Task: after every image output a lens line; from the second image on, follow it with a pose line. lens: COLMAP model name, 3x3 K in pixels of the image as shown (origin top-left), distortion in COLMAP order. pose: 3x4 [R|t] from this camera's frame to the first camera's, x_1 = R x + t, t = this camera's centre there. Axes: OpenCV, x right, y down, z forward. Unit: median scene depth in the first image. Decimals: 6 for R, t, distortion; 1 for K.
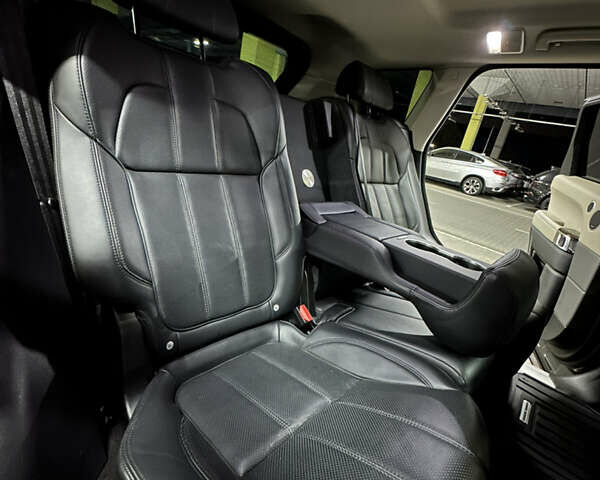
lens RADIAL K [[316.3, 0, 300.0], [0, 316.3, 240.0], [0, 0, 1]] dist [-0.023384, -0.000010]
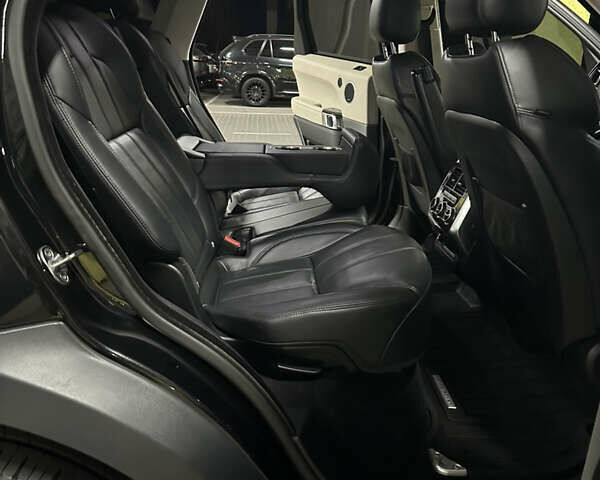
lens RADIAL K [[552.2, 0, 299.1], [0, 552.2, 235.2], [0, 0, 1]] dist [0.174475, -0.338278]
pose [[0.681874, -0.380771, 0.624550, -0.535989], [0.342851, 0.920600, 0.186945, -0.031292], [-0.646144, 0.086655, 0.758281, -0.302430]]
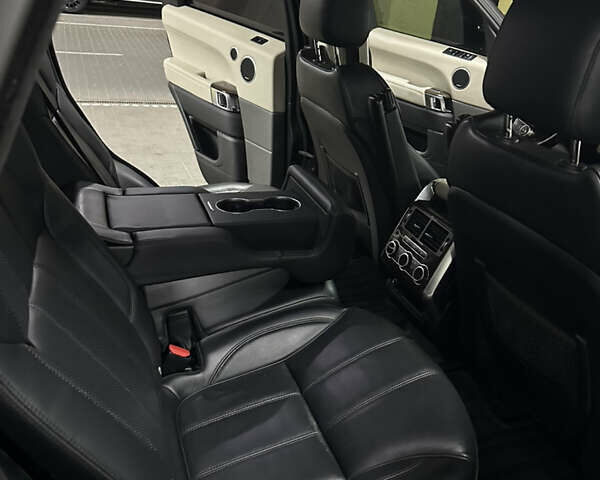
lens RADIAL K [[552.2, 0, 299.1], [0, 552.2, 235.2], [0, 0, 1]] dist [0.174475, -0.338278]
pose [[0.456882, -0.512567, 0.727003, -0.387266], [0.286029, 0.858541, 0.425553, -0.286285], [-0.842286, 0.013516, 0.538861, -0.001537]]
